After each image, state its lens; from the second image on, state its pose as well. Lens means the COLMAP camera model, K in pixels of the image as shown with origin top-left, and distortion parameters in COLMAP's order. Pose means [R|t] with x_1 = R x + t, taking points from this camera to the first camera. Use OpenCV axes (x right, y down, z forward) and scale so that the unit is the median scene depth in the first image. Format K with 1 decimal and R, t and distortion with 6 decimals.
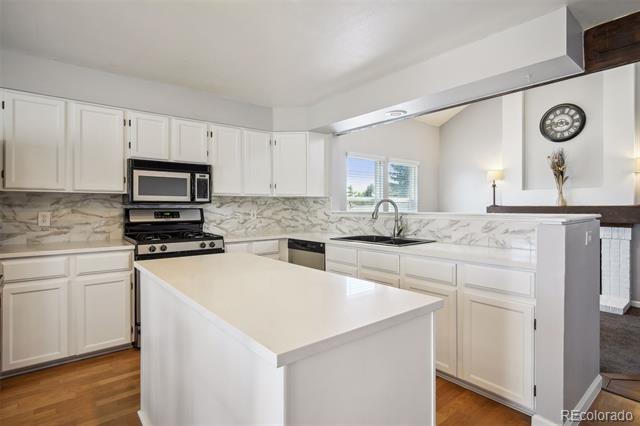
lens RADIAL K [[328.0, 0, 320.0], [0, 328.0, 213.0], [0, 0, 1]] dist [-0.003795, -0.000989]
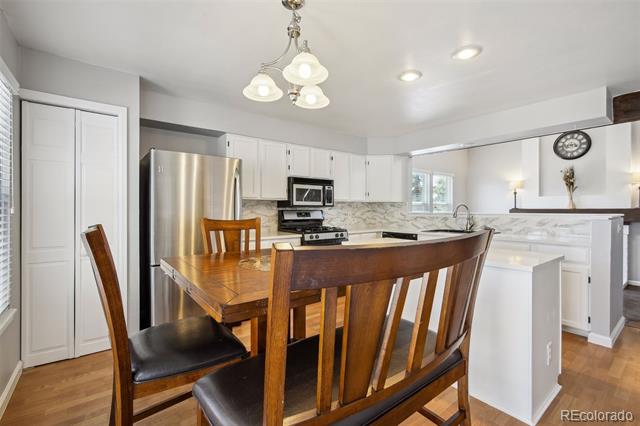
lens RADIAL K [[291.7, 0, 320.0], [0, 291.7, 213.0], [0, 0, 1]] dist [0.002798, 0.000772]
pose [[0.999872, 0.000950, -0.015951, -0.330984], [-0.001037, 0.999985, -0.005437, 0.004427], [0.015945, 0.005453, 0.999858, -0.245769]]
